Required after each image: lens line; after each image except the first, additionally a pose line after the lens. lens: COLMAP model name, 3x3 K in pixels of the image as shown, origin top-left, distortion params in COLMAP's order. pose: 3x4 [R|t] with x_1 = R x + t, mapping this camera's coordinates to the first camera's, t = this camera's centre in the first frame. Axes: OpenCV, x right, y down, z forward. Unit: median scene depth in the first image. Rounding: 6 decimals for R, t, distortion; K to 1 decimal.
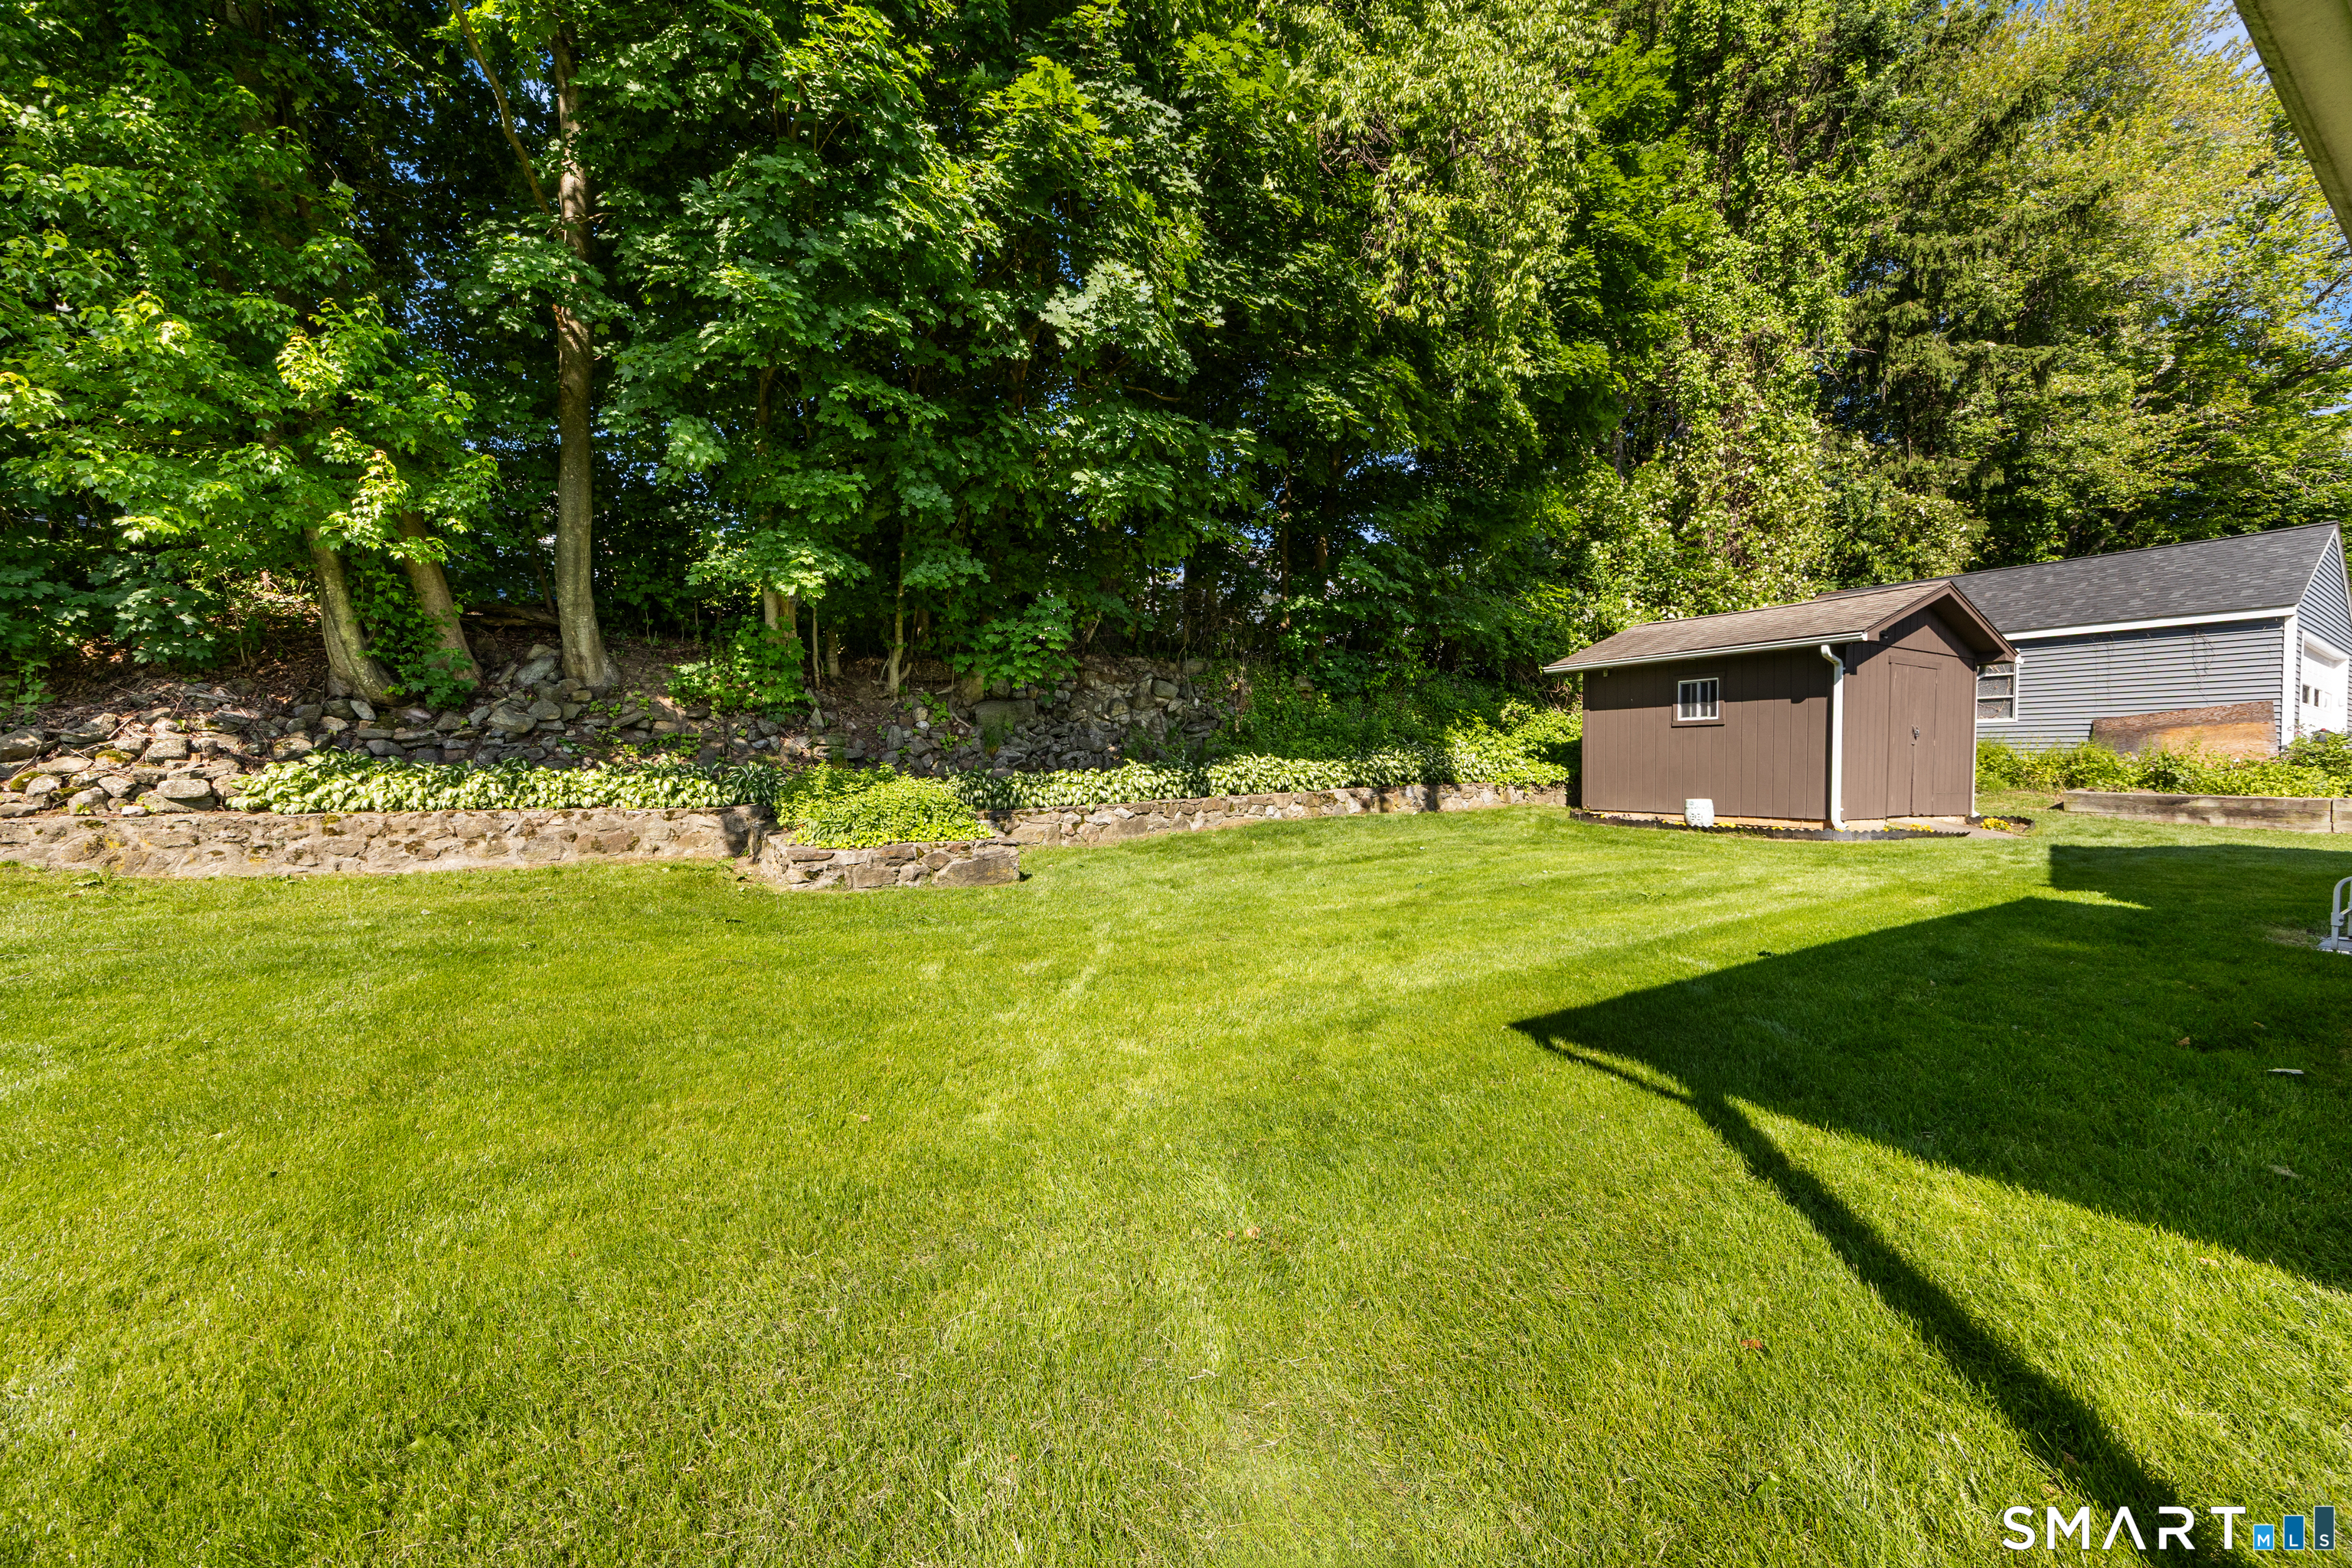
lens RADIAL K [[931.7, 0, 1176.0], [0, 931.7, 784.0], [0, 0, 1]] dist [0.001038, 0.000170]
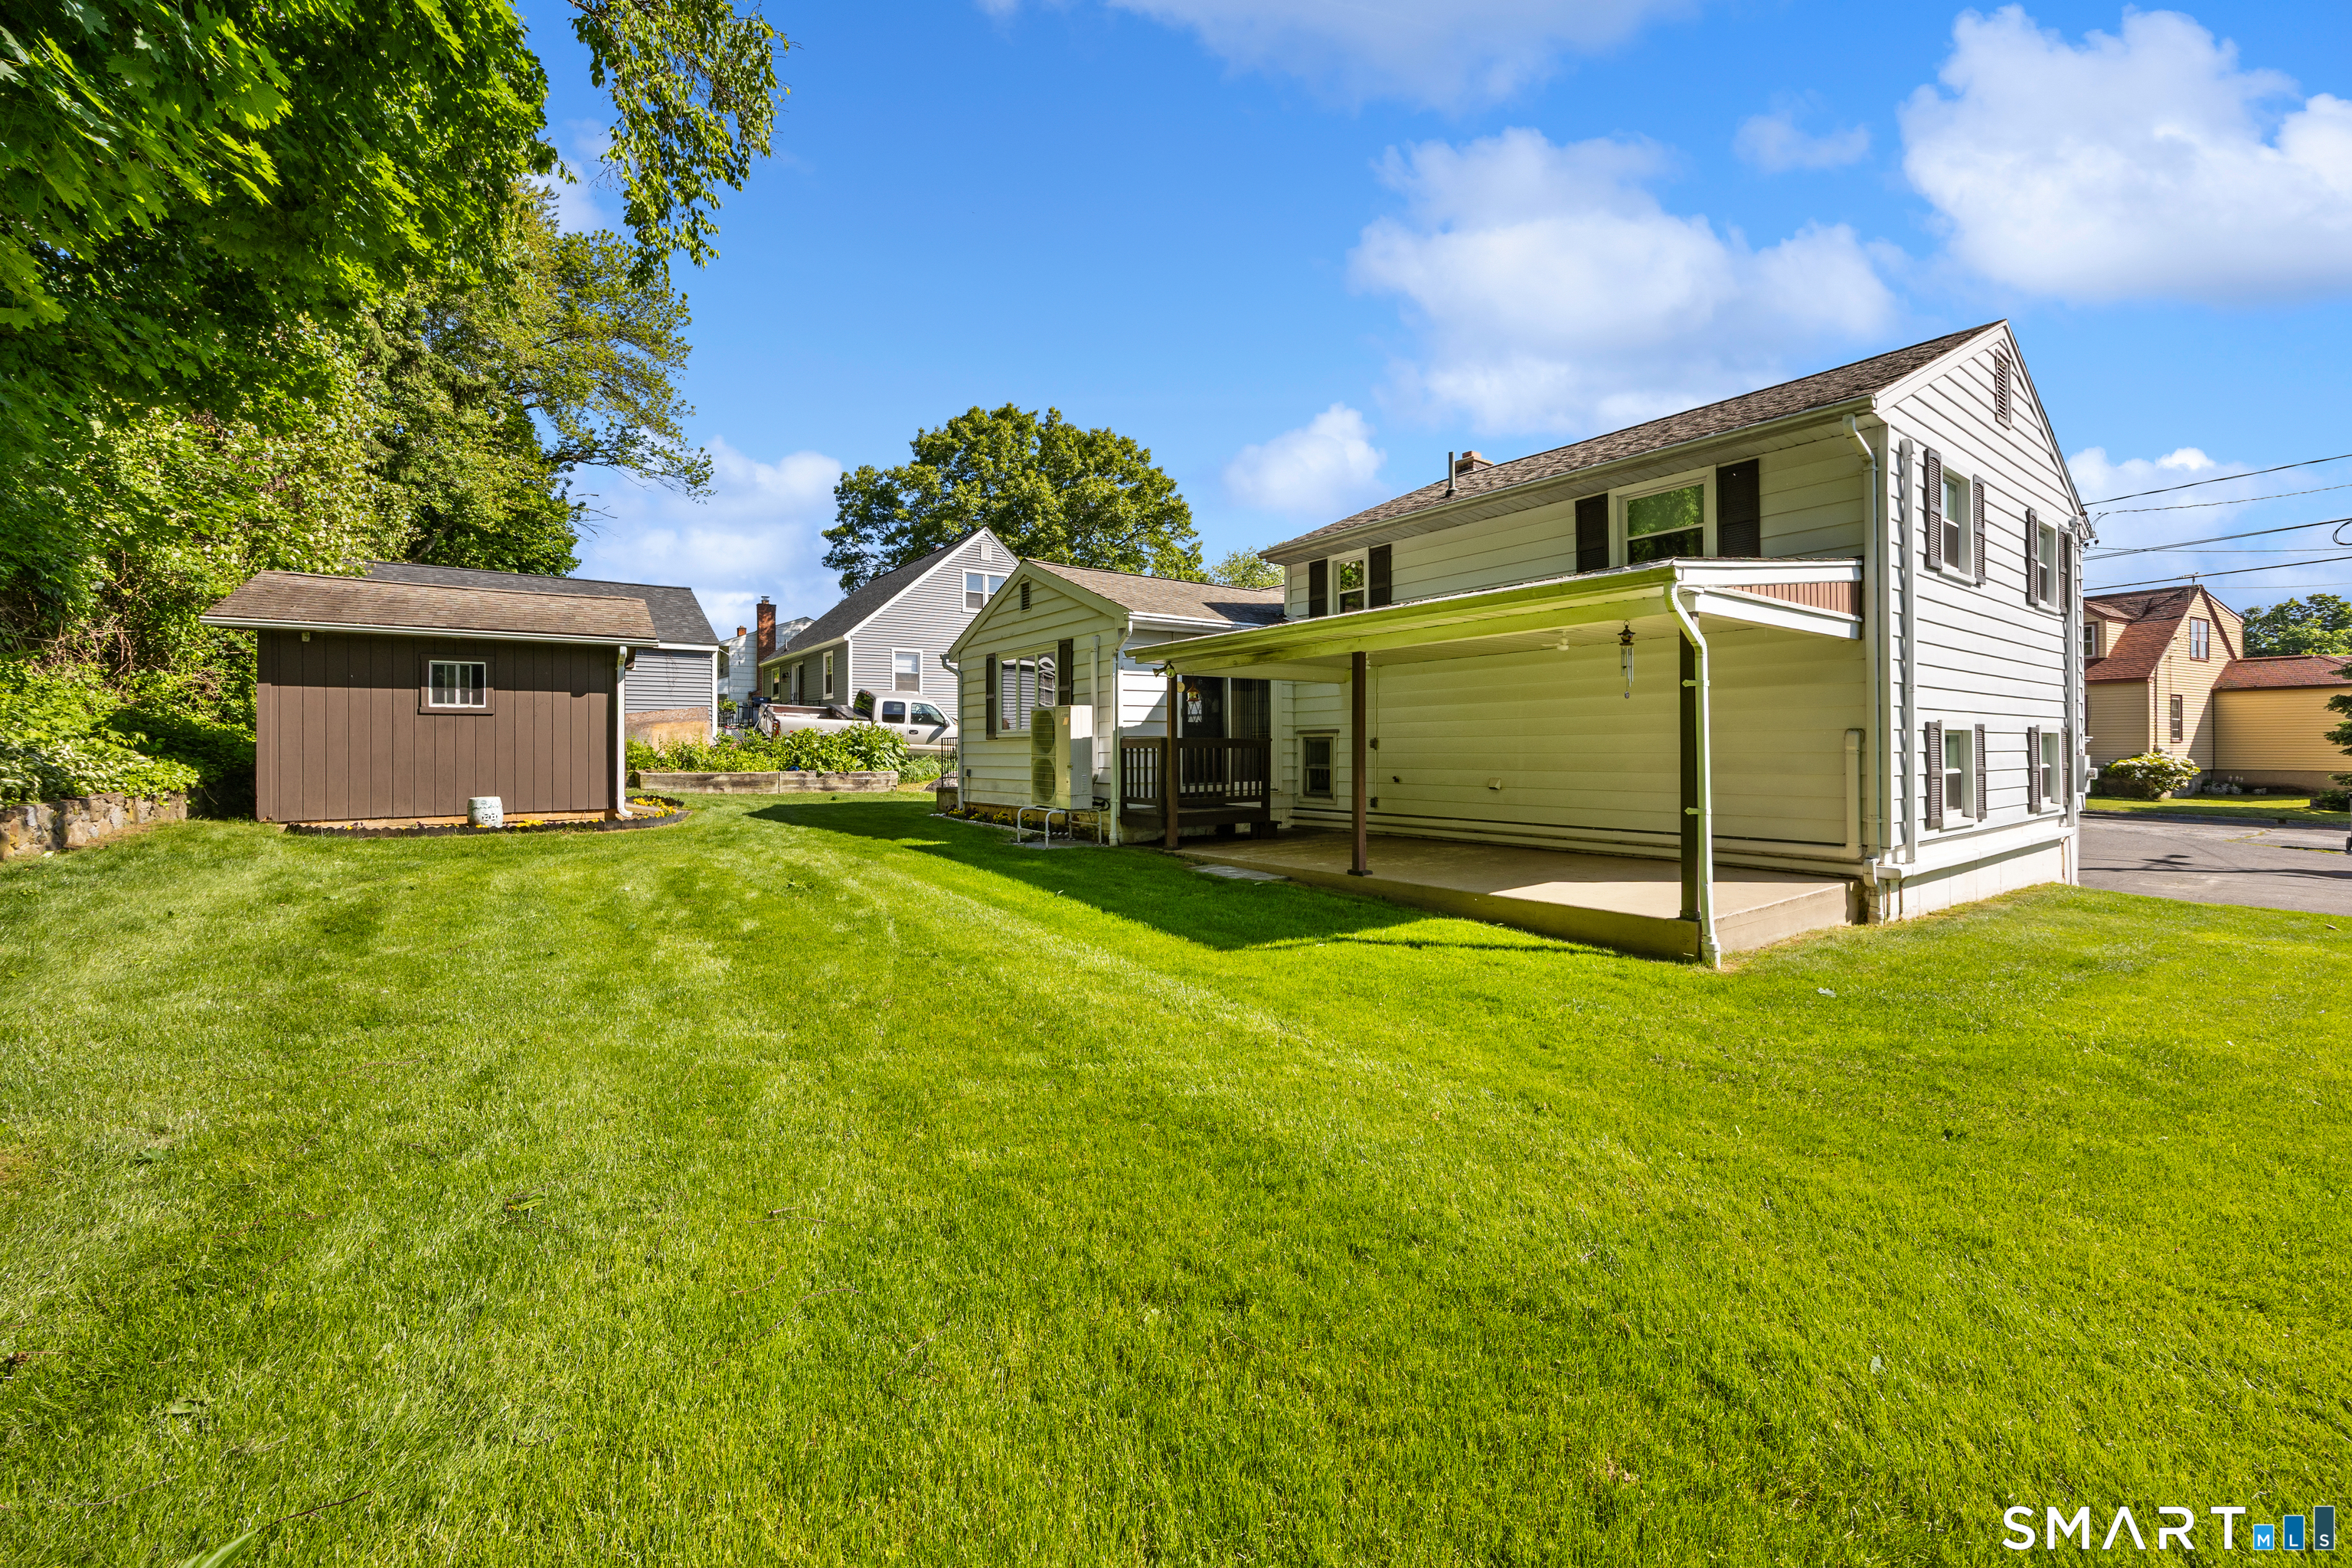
lens RADIAL K [[929.4, 0, 1180.5], [0, 929.4, 728.3], [0, 0, 1]] dist [-0.002017, -0.000261]
pose [[-0.082583, 0.011107, 0.996522, -0.371974], [0.015795, 0.999827, -0.009835, -0.029912], [-0.996459, 0.014928, -0.082744, 0.395957]]
